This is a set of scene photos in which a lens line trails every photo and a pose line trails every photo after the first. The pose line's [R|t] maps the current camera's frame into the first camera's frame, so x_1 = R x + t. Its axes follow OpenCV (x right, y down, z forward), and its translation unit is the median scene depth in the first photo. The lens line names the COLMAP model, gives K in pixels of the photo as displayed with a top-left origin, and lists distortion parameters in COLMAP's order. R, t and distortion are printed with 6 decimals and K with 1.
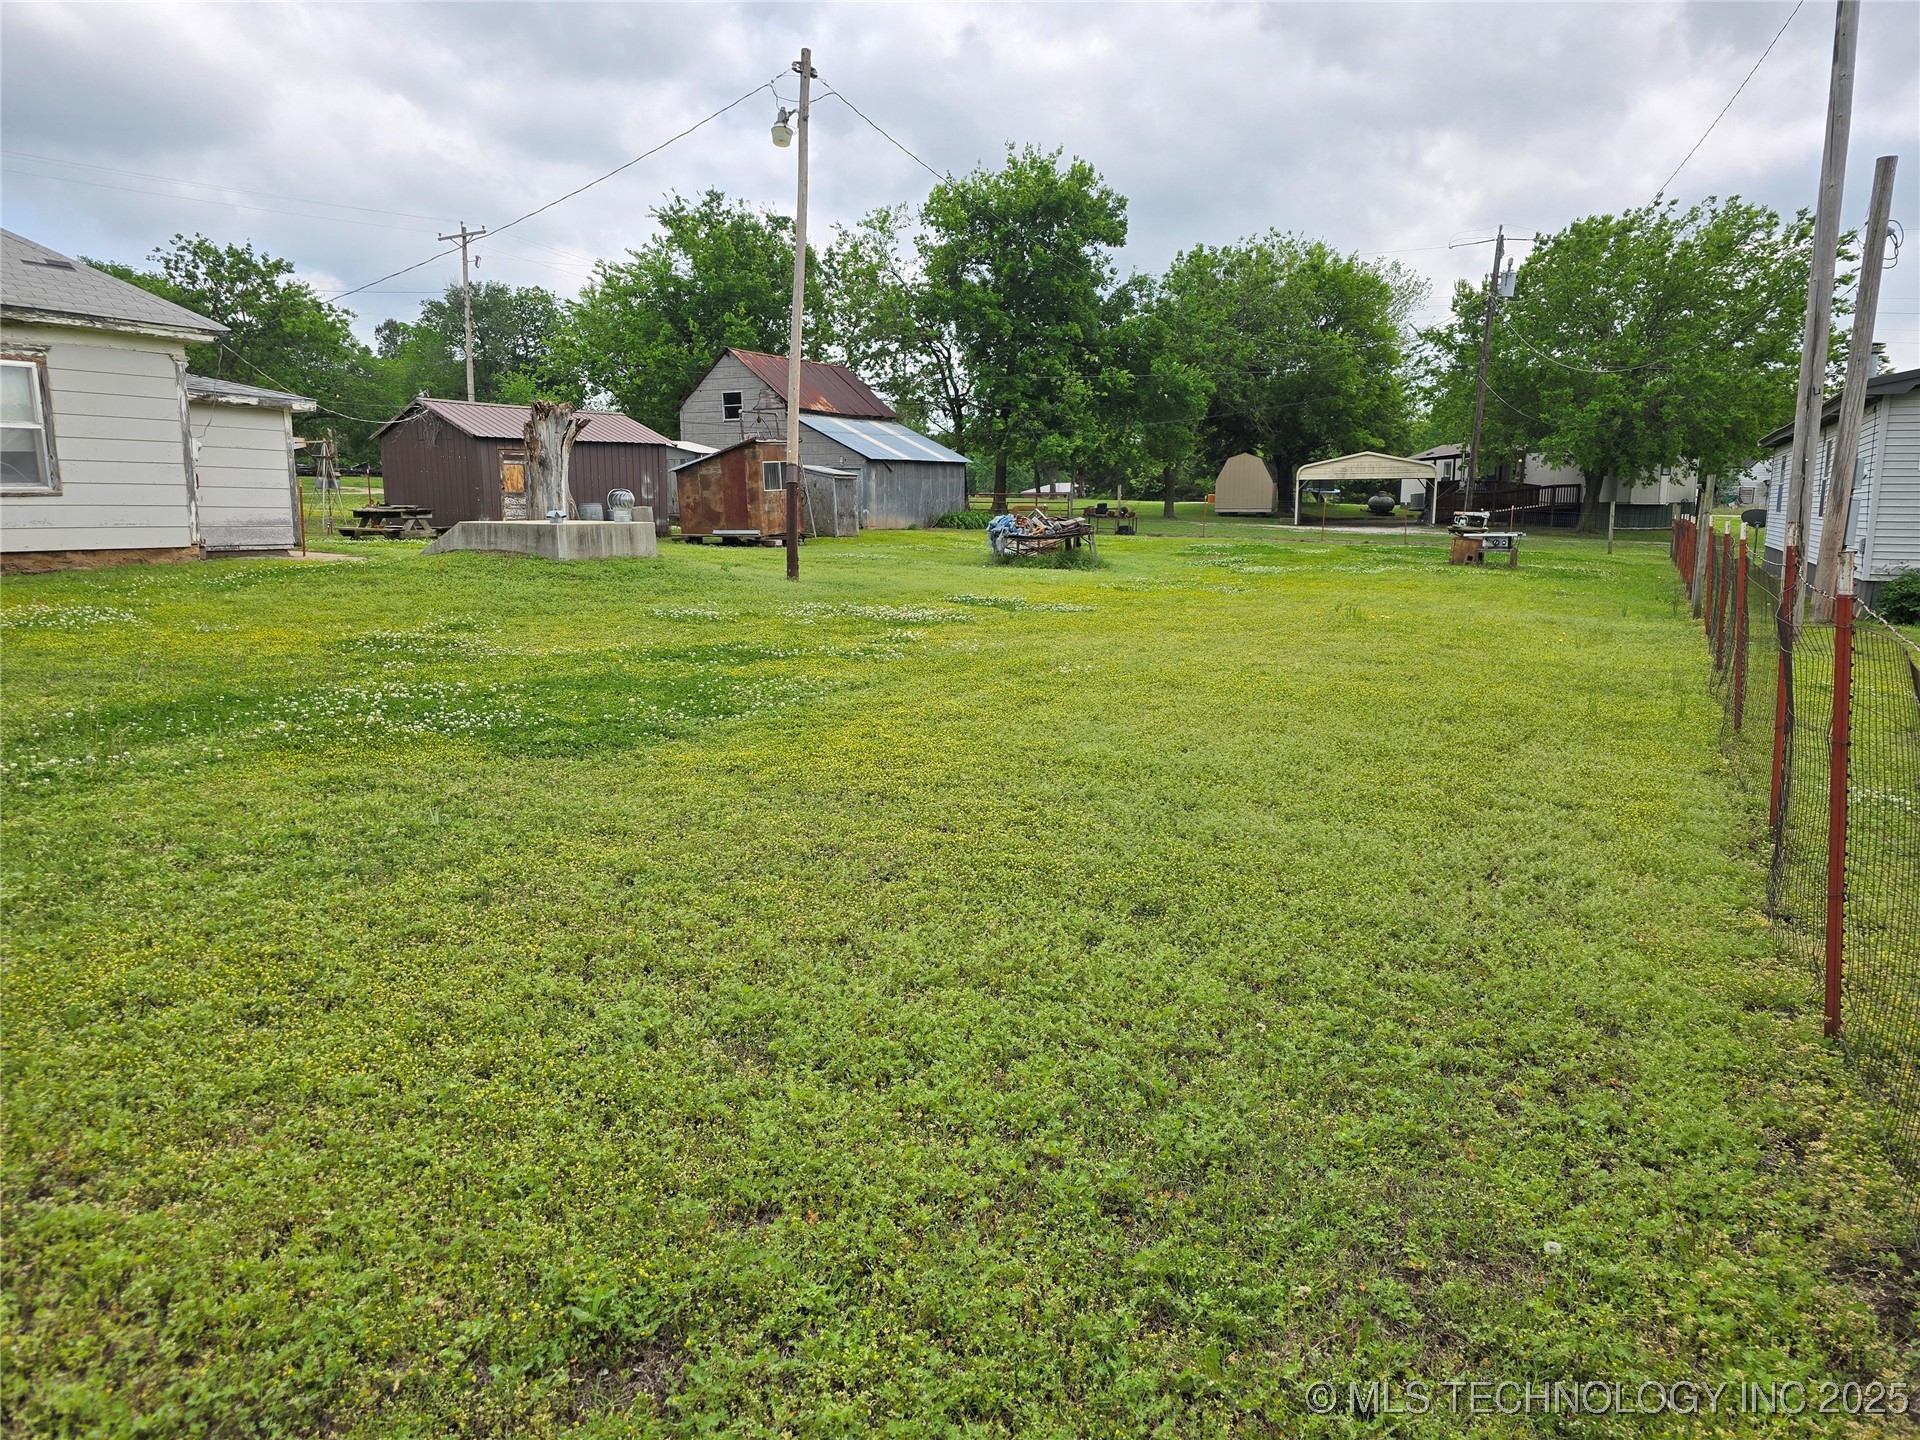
lens RADIAL K [[1302.3, 0, 960.0], [0, 1302.3, 720.0], [0, 0, 1]] dist [0.097175, -0.089325]
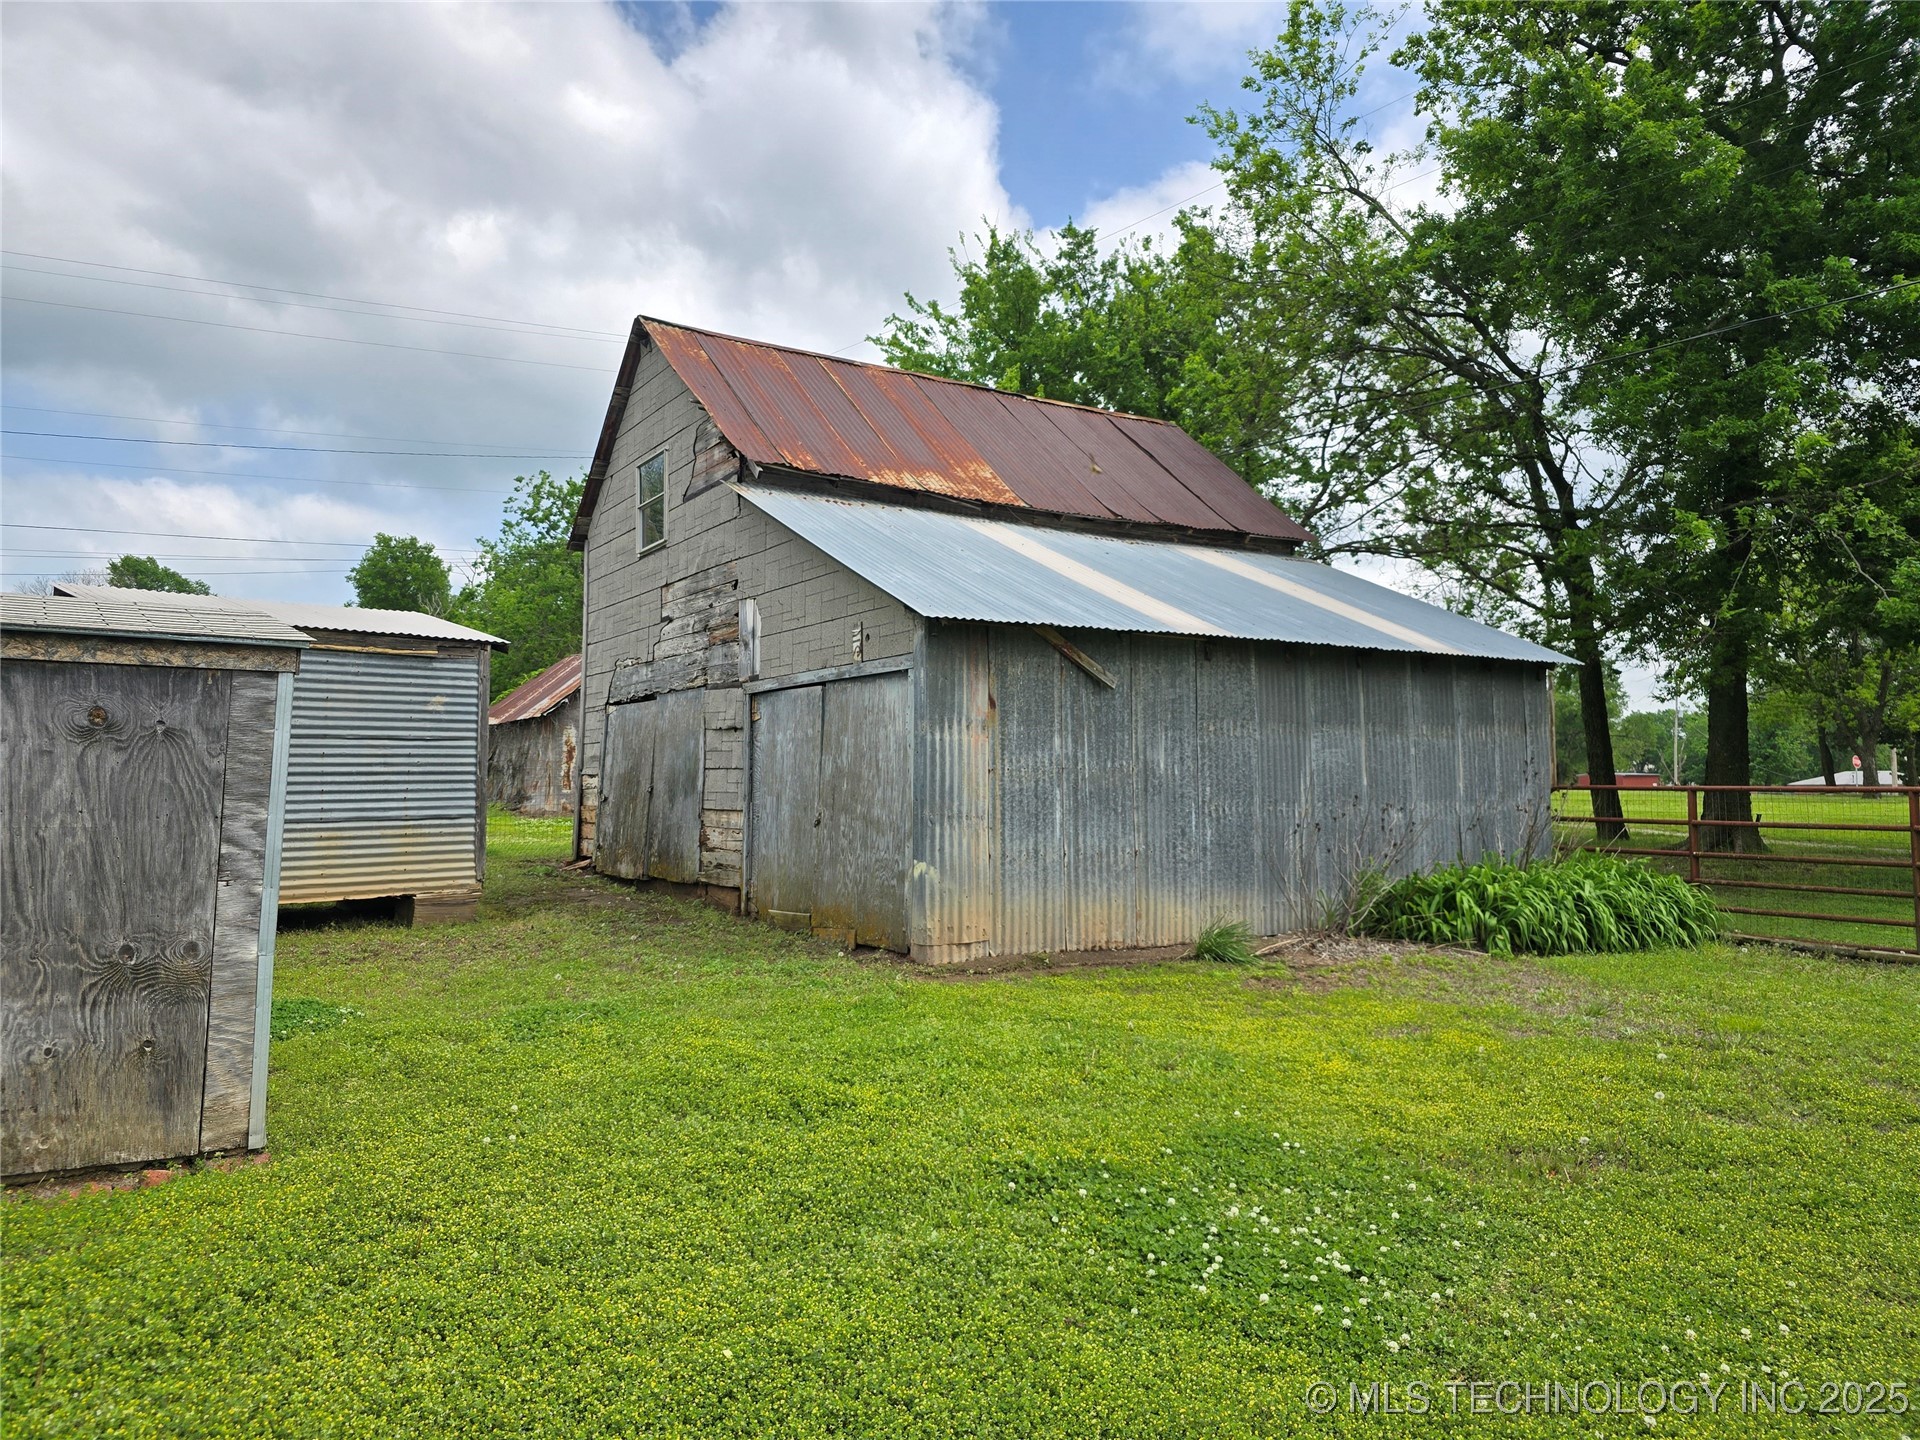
lens RADIAL K [[1302.3, 0, 960.0], [0, 1302.3, 720.0], [0, 0, 1]] dist [0.097175, -0.089325]
pose [[0.874049, -0.032186, -0.484770, 0.056687], [-0.076417, 0.976275, -0.202601, -0.248884], [0.479790, 0.214128, 0.850853, 1.439851]]
